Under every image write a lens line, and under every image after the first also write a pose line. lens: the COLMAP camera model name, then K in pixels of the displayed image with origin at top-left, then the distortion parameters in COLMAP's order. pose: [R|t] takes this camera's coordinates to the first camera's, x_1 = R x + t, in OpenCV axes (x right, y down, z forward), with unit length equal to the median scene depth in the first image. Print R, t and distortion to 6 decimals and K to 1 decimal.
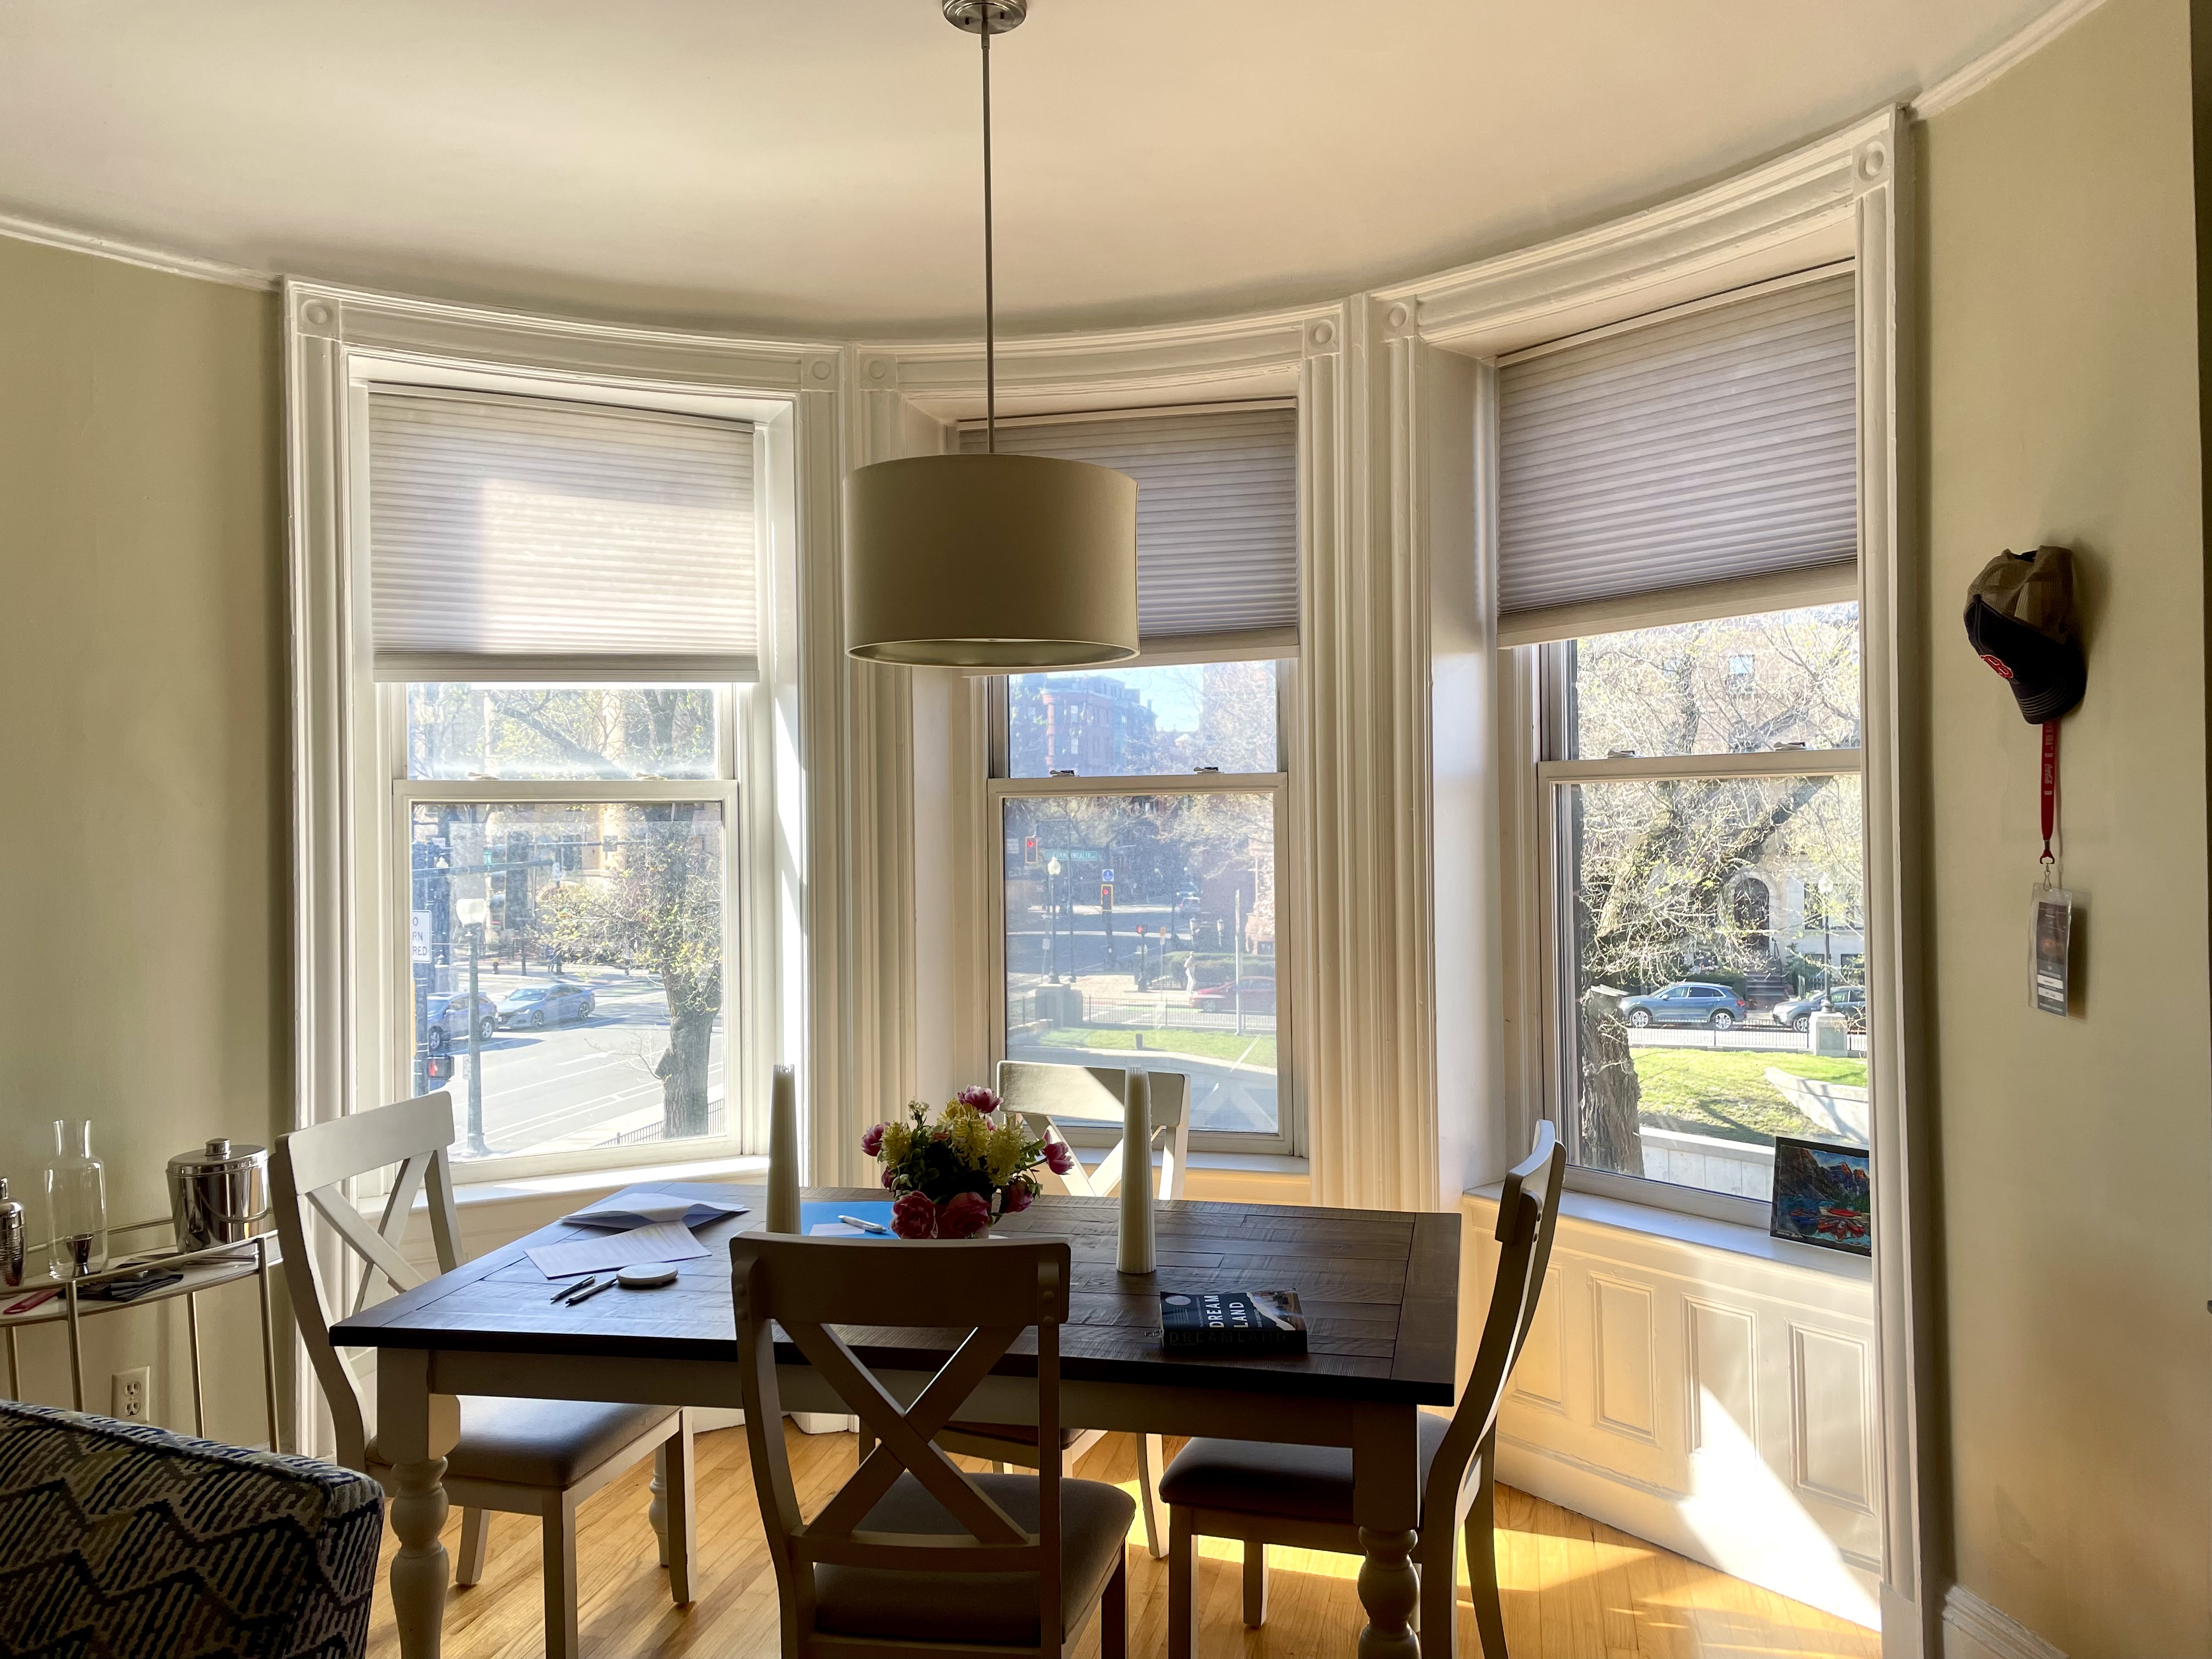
lens RADIAL K [[1667.5, 0, 1132.4], [0, 1667.5, 822.6], [0, 0, 1]] dist [0.076198, -0.091567]
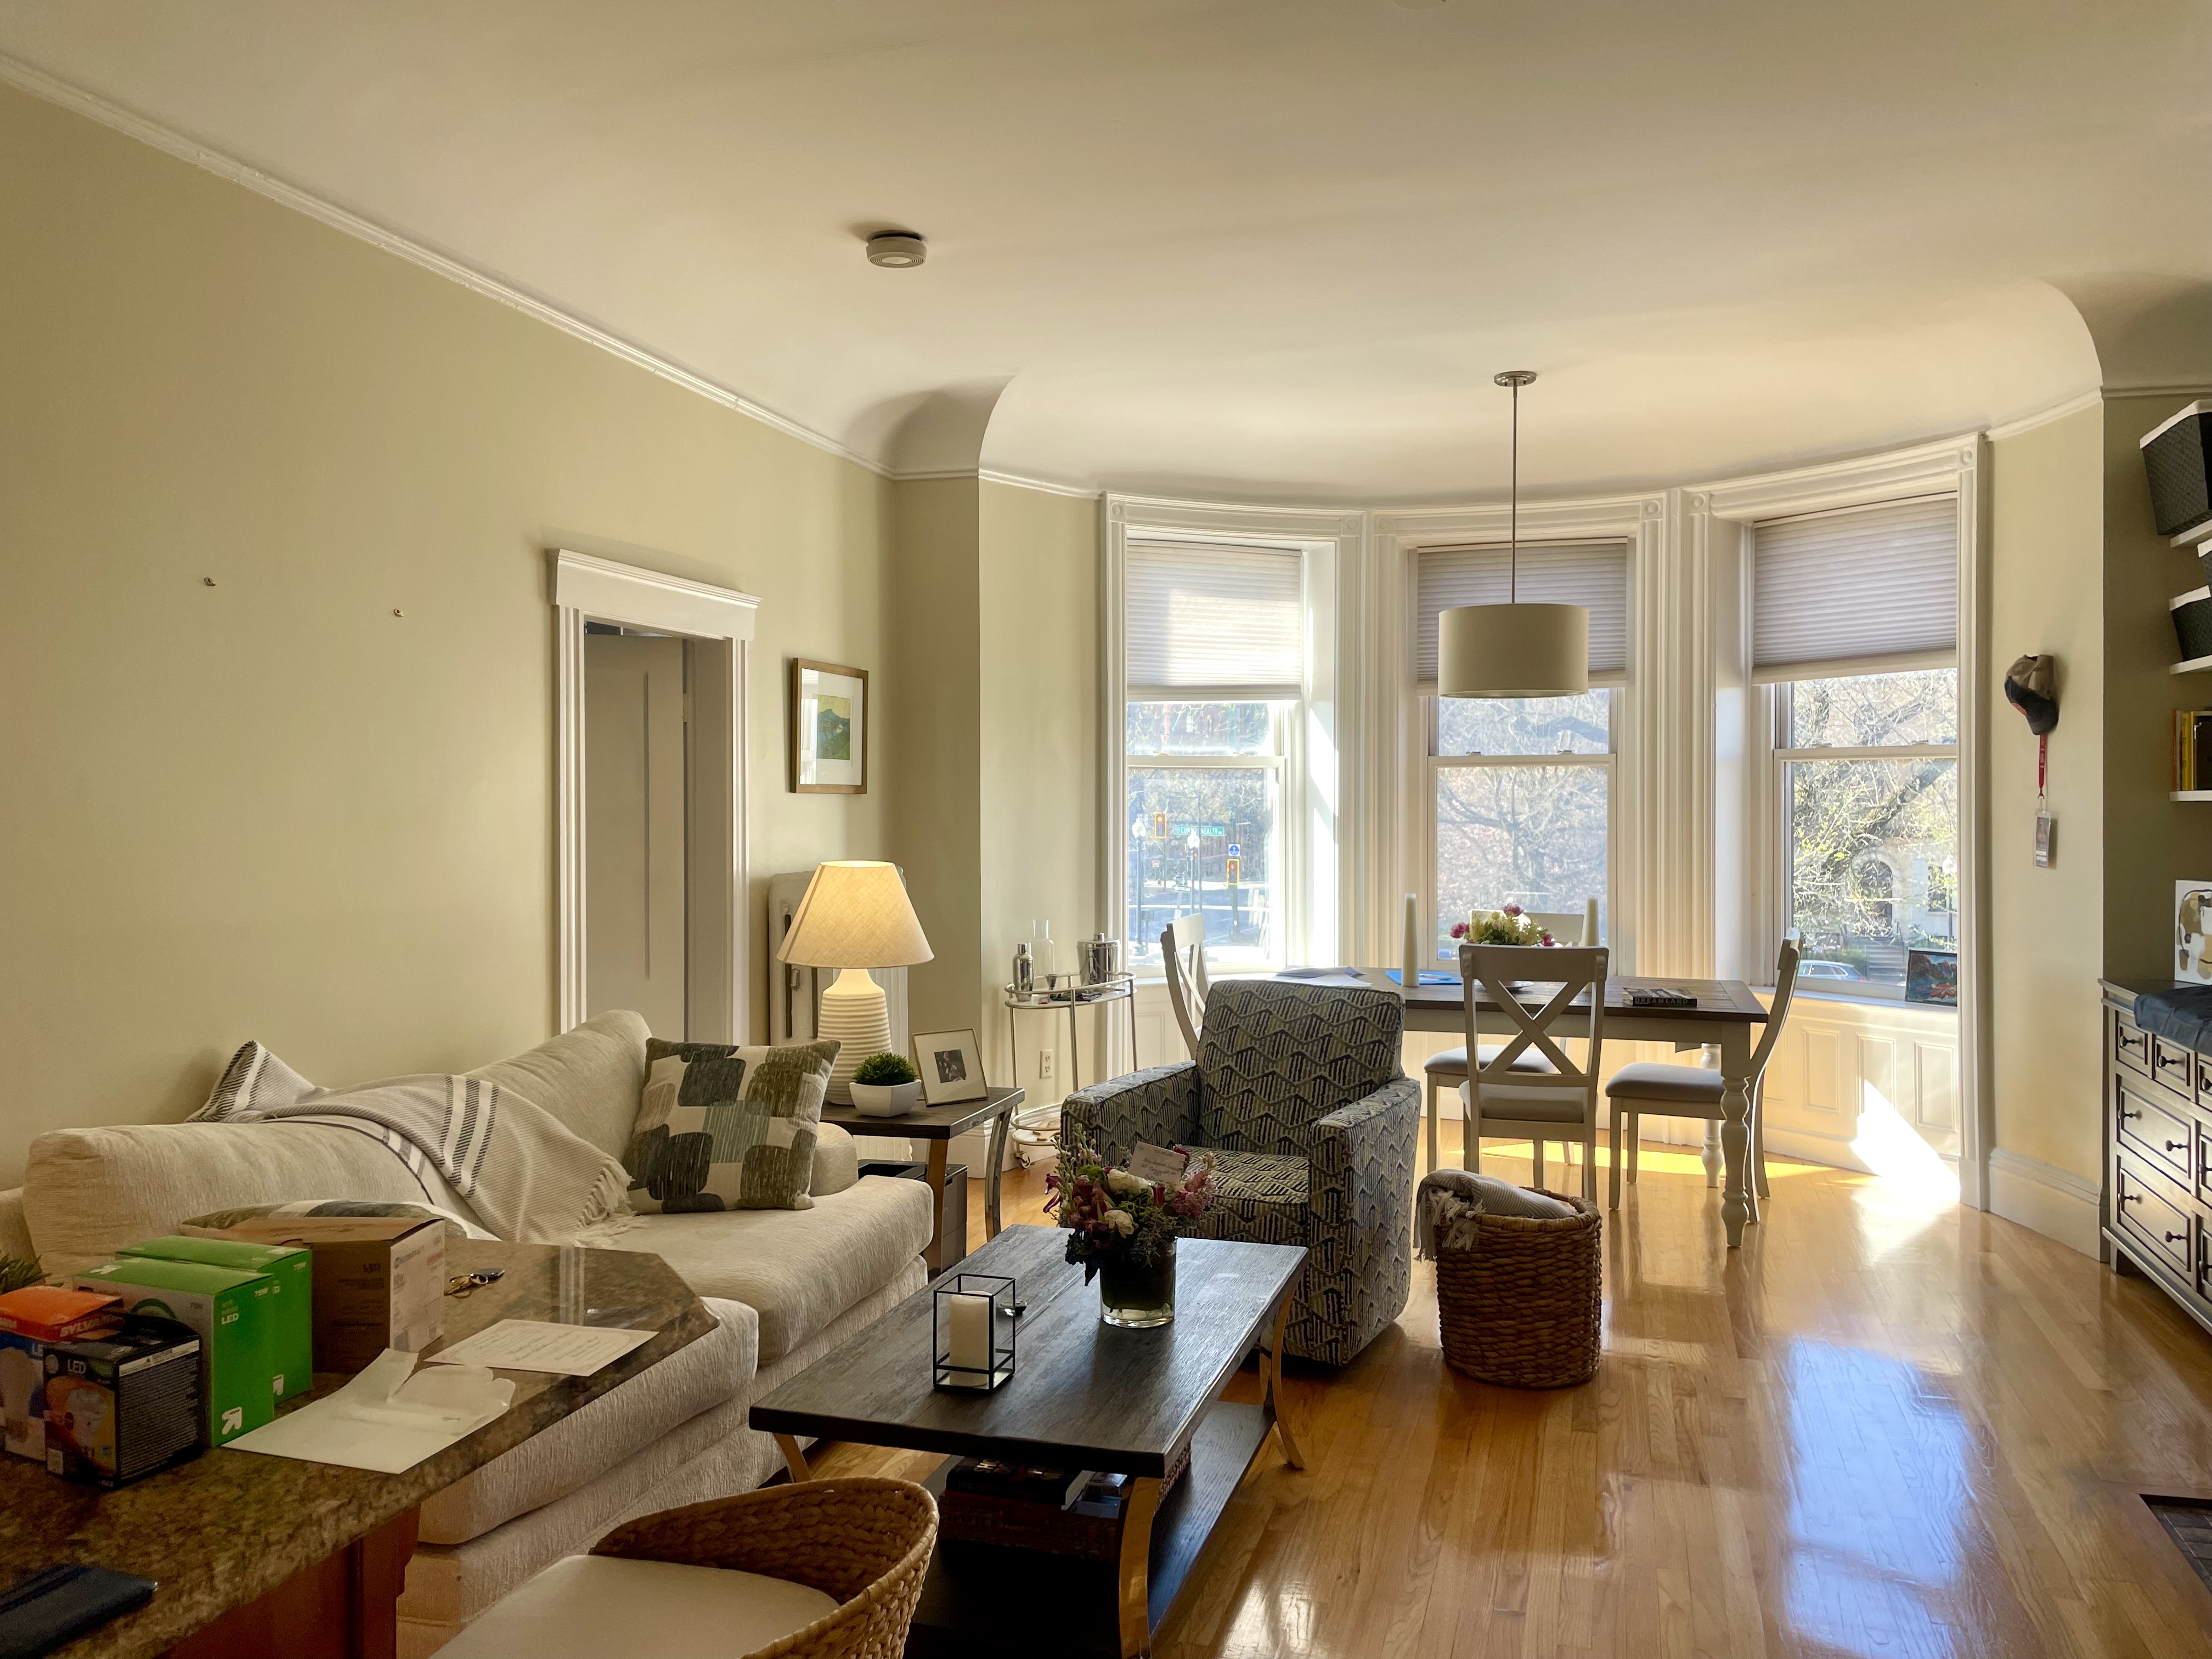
lens RADIAL K [[1667.5, 0, 1119.8], [0, 1667.5, 822.4], [0, 0, 1]] dist [0.076198, -0.091567]
pose [[0.997658, 0.011457, -0.067436, -0.346660], [-0.010579, 0.999855, 0.013367, 0.026395], [0.067579, -0.012622, 0.997634, -0.876231]]
